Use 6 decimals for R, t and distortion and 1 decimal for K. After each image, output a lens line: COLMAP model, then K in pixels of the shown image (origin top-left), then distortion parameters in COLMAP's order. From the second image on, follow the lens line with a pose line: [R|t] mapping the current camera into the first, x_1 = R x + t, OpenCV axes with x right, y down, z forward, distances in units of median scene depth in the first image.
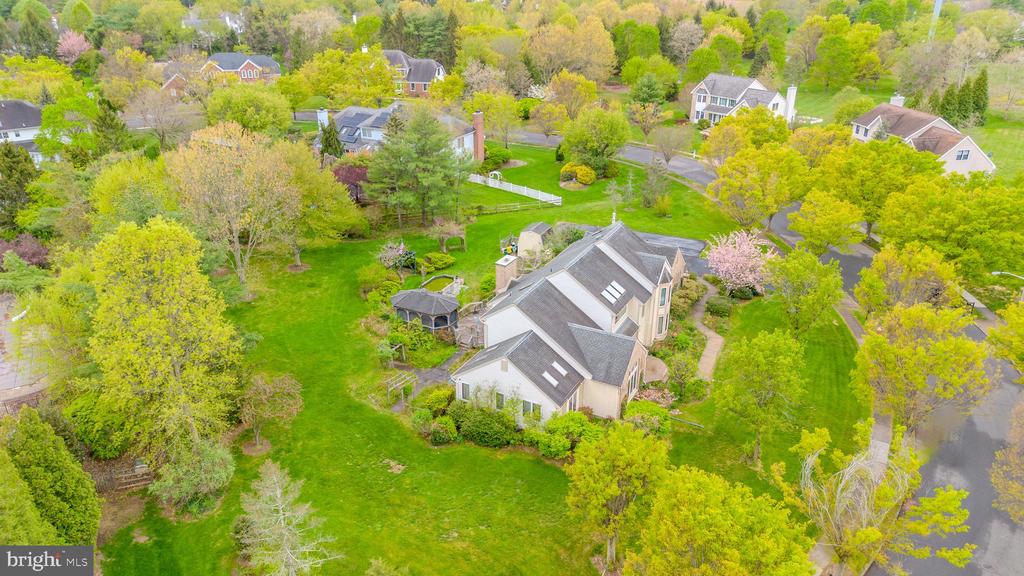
lens RADIAL K [[723.3, 0, 510.4], [0, 723.3, 286.6], [0, 0, 1]] dist [0.064230, -0.058478]
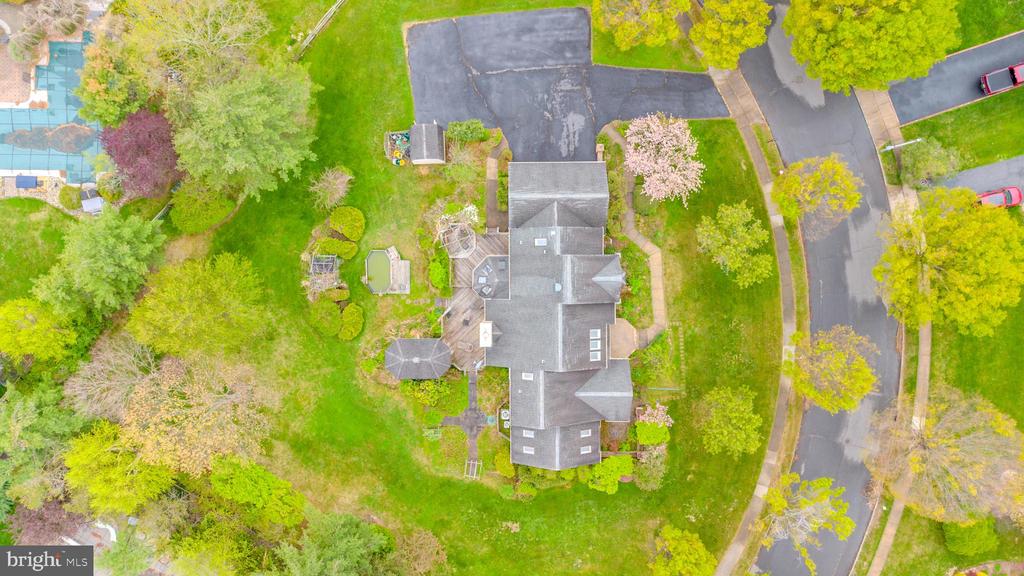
lens RADIAL K [[723.3, 0, 512.4], [0, 723.3, 285.3], [0, 0, 1]] dist [0.064230, -0.058478]
pose [[0.883751, -0.467457, -0.021641, 0.054387], [0.204013, 0.343253, 0.916818, -0.644866], [-0.421144, -0.814654, 0.398718, 0.383920]]
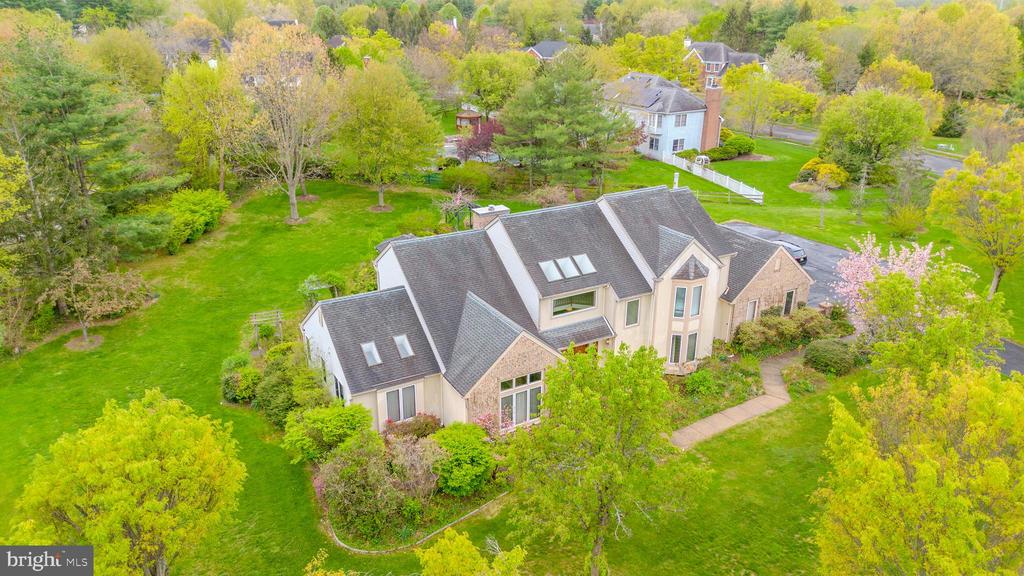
lens RADIAL K [[723.3, 0, 509.2], [0, 723.3, 285.6], [0, 0, 1]] dist [0.064230, -0.058478]
pose [[0.840151, 0.199344, -0.504388, 0.243707], [-0.222839, 0.974754, 0.014061, 0.014866], [0.494458, 0.100584, 0.863362, 0.243126]]
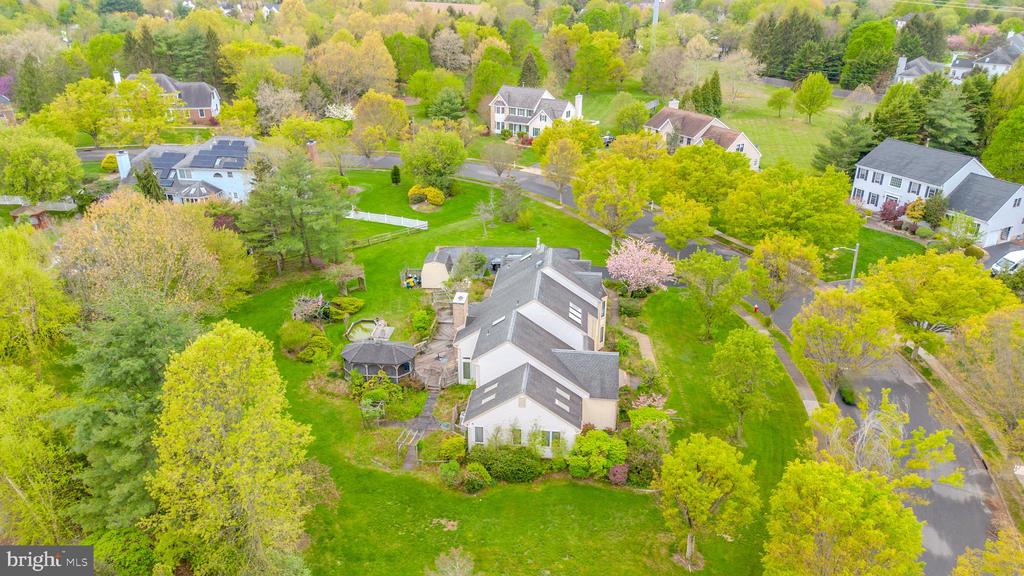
lens RADIAL K [[723.3, 0, 512.7], [0, 723.3, 286.3], [0, 0, 1]] dist [0.064230, -0.058478]
pose [[0.927724, -0.149233, 0.342136, -0.177278], [0.148978, 0.988467, 0.027187, -0.043329], [-0.342248, 0.025749, 0.939257, 0.008709]]
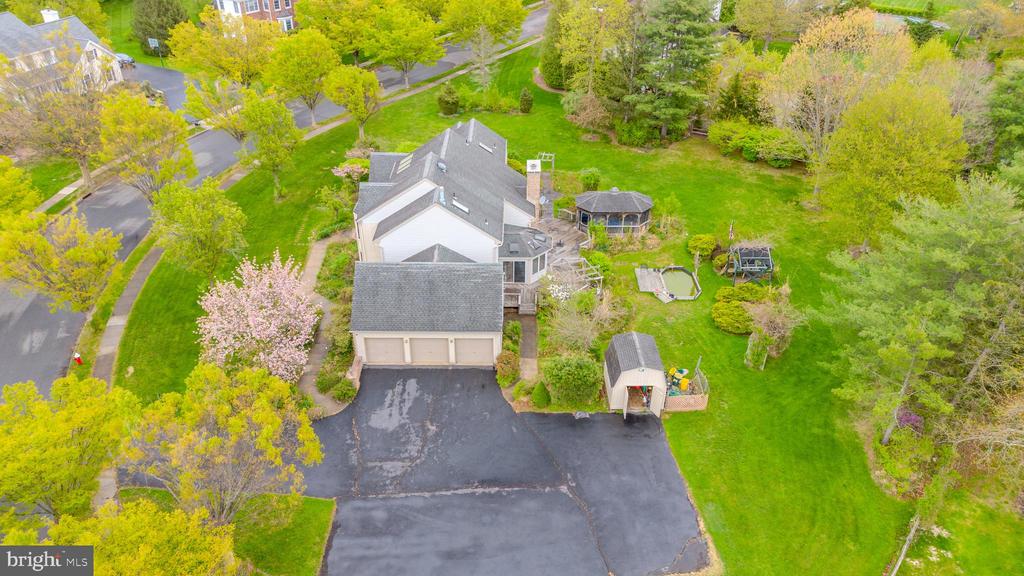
lens RADIAL K [[723.3, 0, 511.5], [0, 723.3, 290.0], [0, 0, 1]] dist [0.064230, -0.058478]
pose [[-0.889521, 0.244692, -0.385848, 0.252217], [-0.192097, 0.565939, 0.801755, -0.415693], [0.414550, 0.787298, -0.456410, 0.949024]]
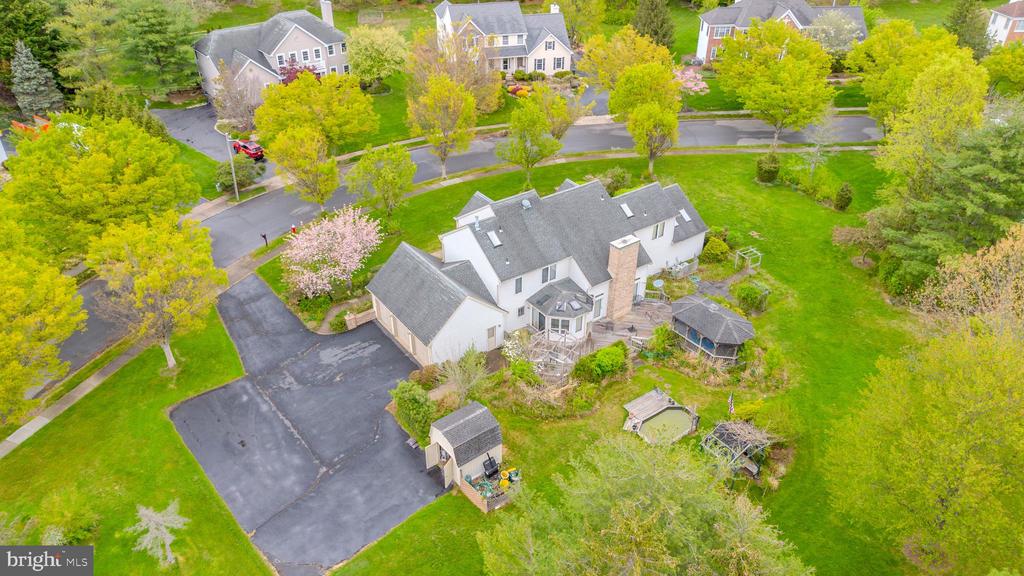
lens RADIAL K [[723.3, 0, 510.6], [0, 723.3, 292.0], [0, 0, 1]] dist [0.064230, -0.058478]
pose [[-0.894772, -0.247618, 0.371575, -0.139572], [0.180083, 0.561361, 0.807740, -0.460363], [-0.408599, 0.789658, -0.457698, 0.940428]]
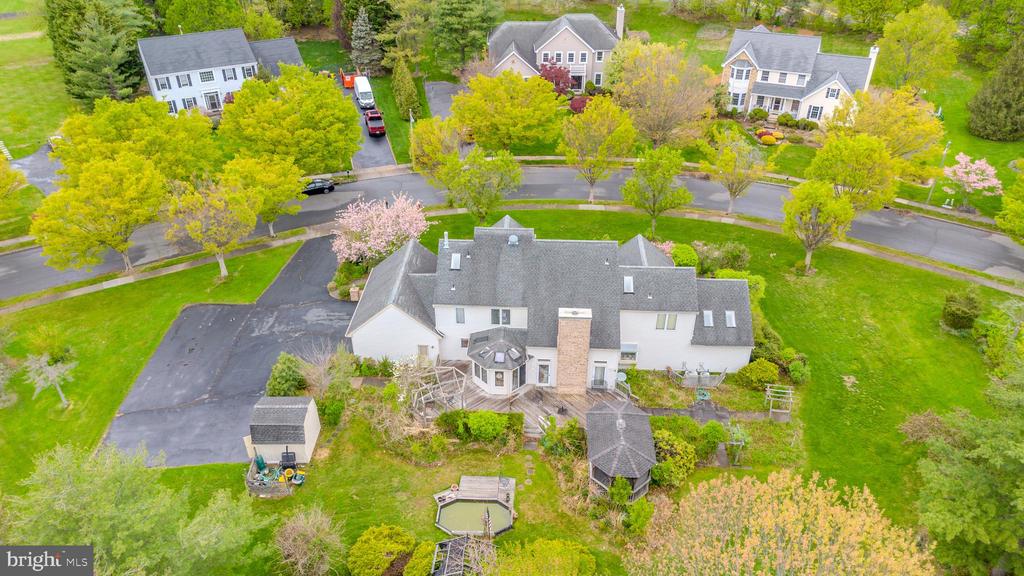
lens RADIAL K [[723.3, 0, 508.7], [0, 723.3, 289.2], [0, 0, 1]] dist [0.064230, -0.058478]
pose [[-0.417660, -0.493788, 0.762715, -0.343357], [0.373647, 0.671830, 0.639556, -0.356472], [-0.828220, 0.552103, -0.096094, 0.697200]]
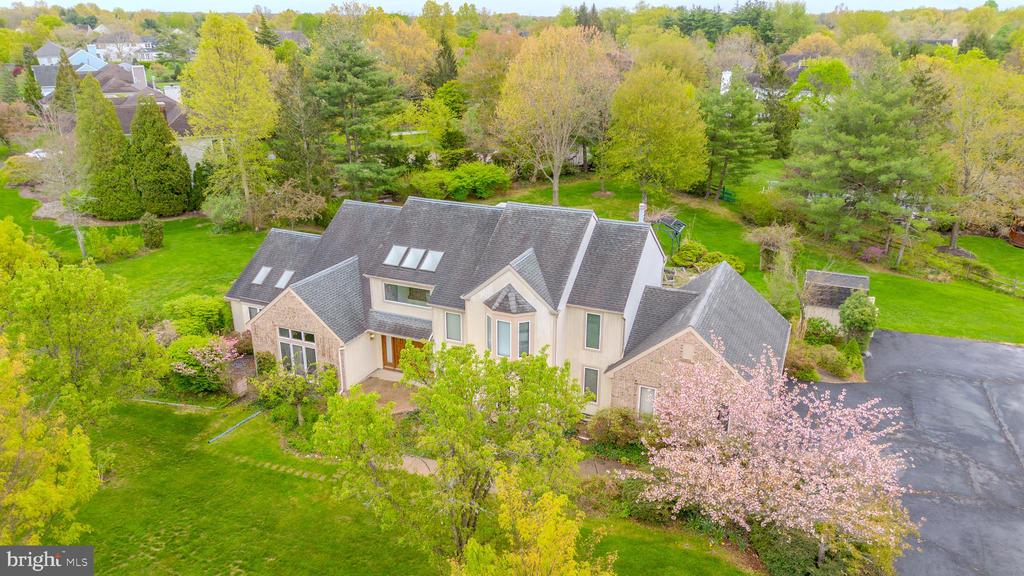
lens RADIAL K [[723.3, 0, 512.5], [0, 723.3, 285.6], [0, 0, 1]] dist [0.064230, -0.058478]
pose [[0.072793, 0.341472, -0.937069, 0.425107], [-0.411689, 0.866067, 0.283618, -0.105534], [0.908412, 0.365136, 0.203624, 0.550575]]
